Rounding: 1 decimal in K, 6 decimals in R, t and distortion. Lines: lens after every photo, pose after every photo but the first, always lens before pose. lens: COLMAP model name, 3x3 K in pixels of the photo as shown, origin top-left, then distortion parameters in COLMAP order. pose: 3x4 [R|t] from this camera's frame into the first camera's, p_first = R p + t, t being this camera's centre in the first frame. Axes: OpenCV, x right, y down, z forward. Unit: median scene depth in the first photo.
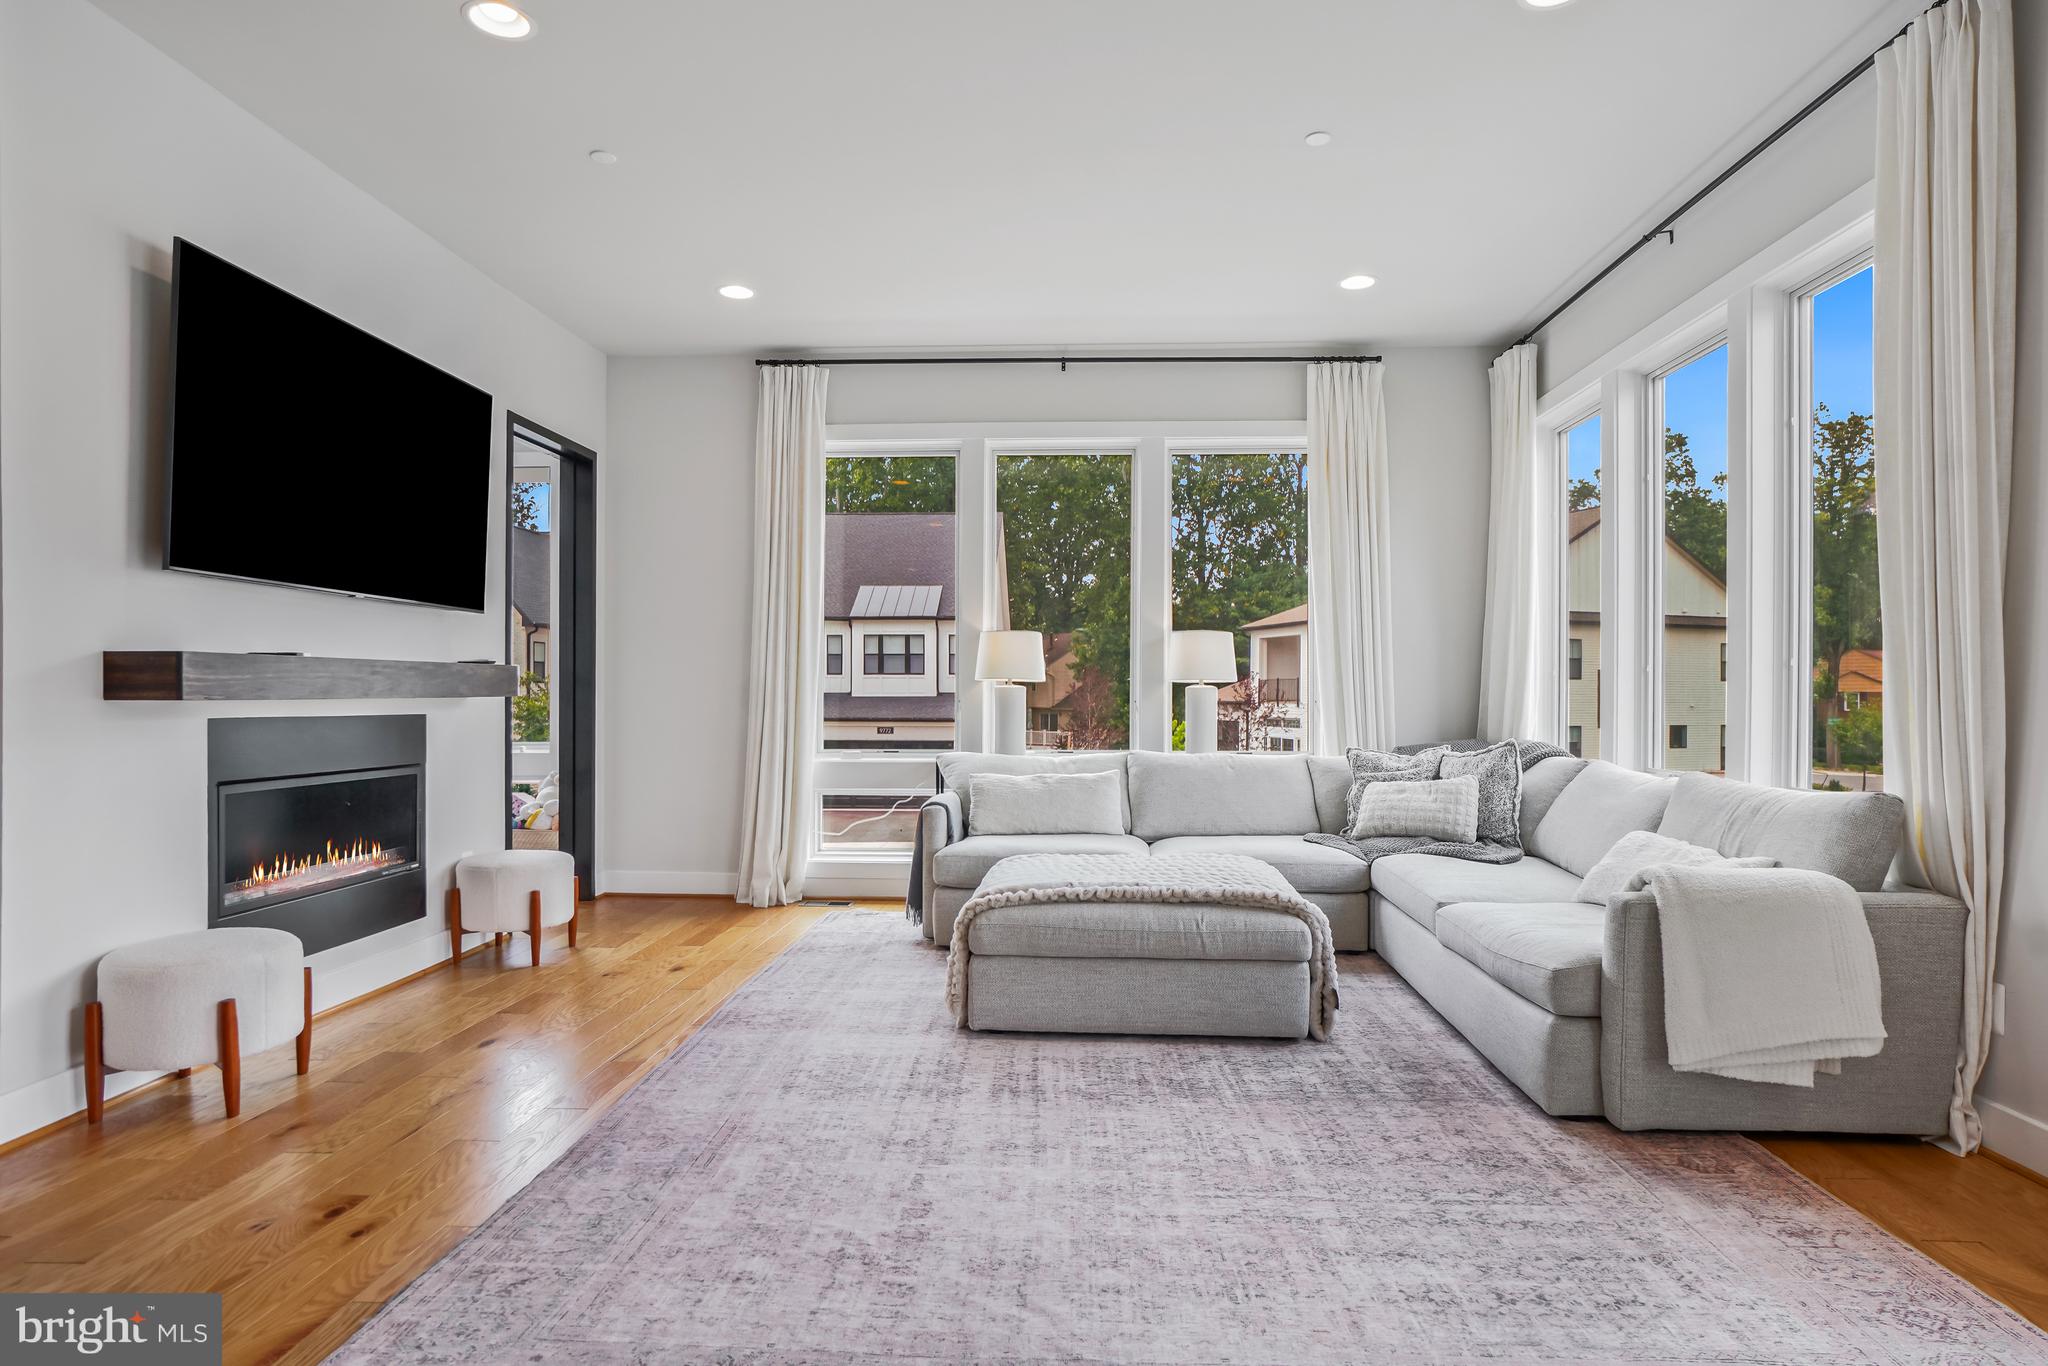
lens RADIAL K [[1128.9, 0, 1036.8], [0, 1128.9, 695.2], [0, 0, 1]] dist [-0.014617, 0.001509]
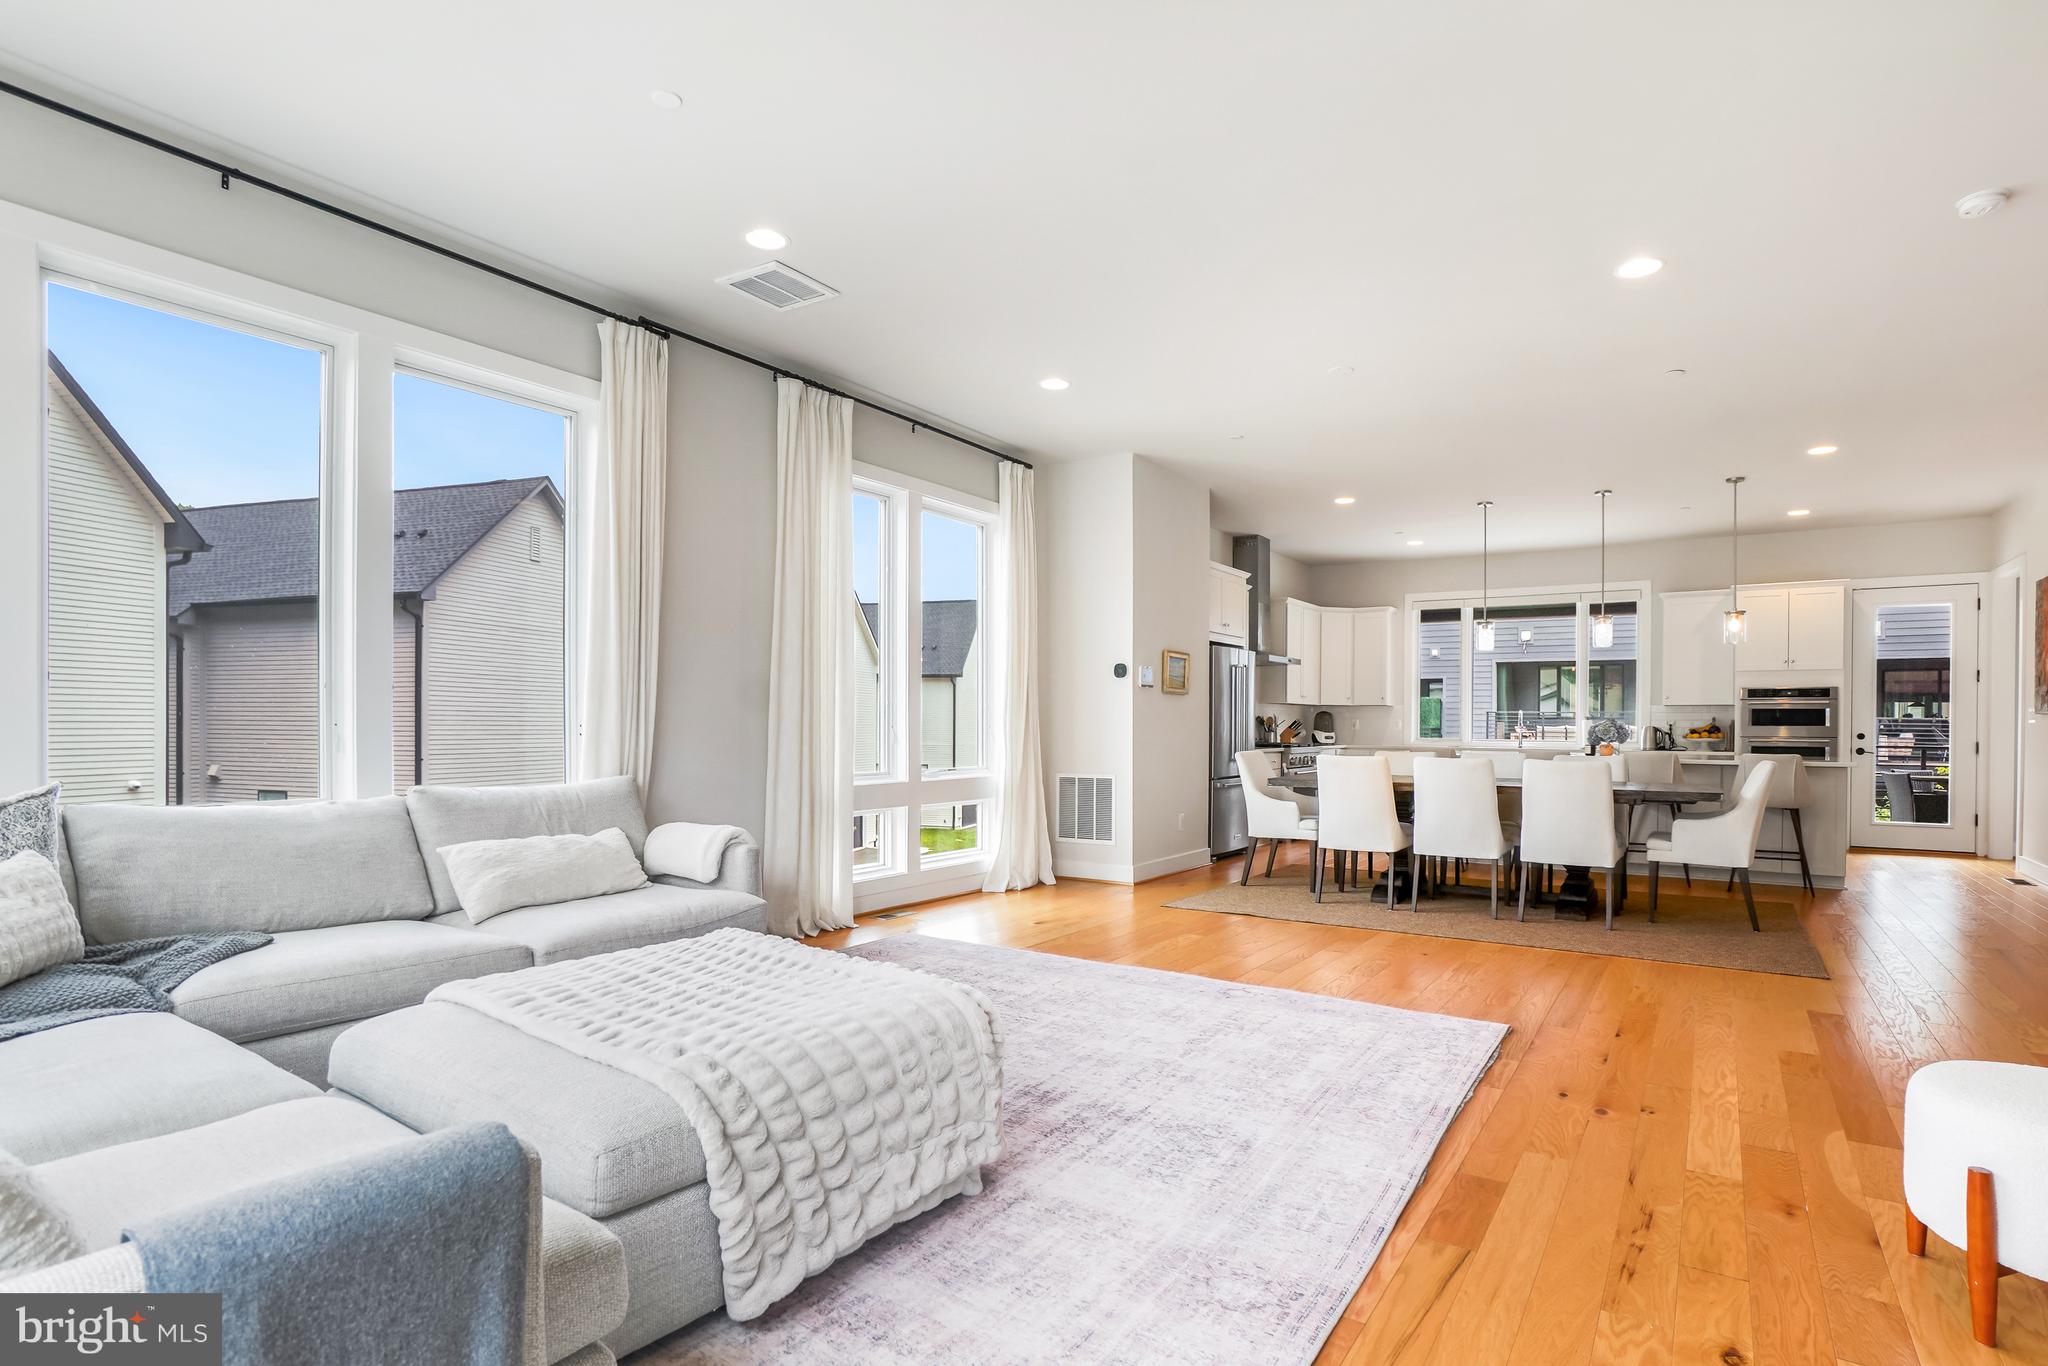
lens RADIAL K [[1155.0, 0, 1027.2], [0, 1155.0, 743.3], [0, 0, 1]] dist [-0.016750, 0.001361]
pose [[-0.865309, -0.013155, 0.501066, -0.323820], [-0.005480, 0.999844, 0.016786, 0.001240], [-0.501208, 0.011779, -0.865247, 1.150055]]
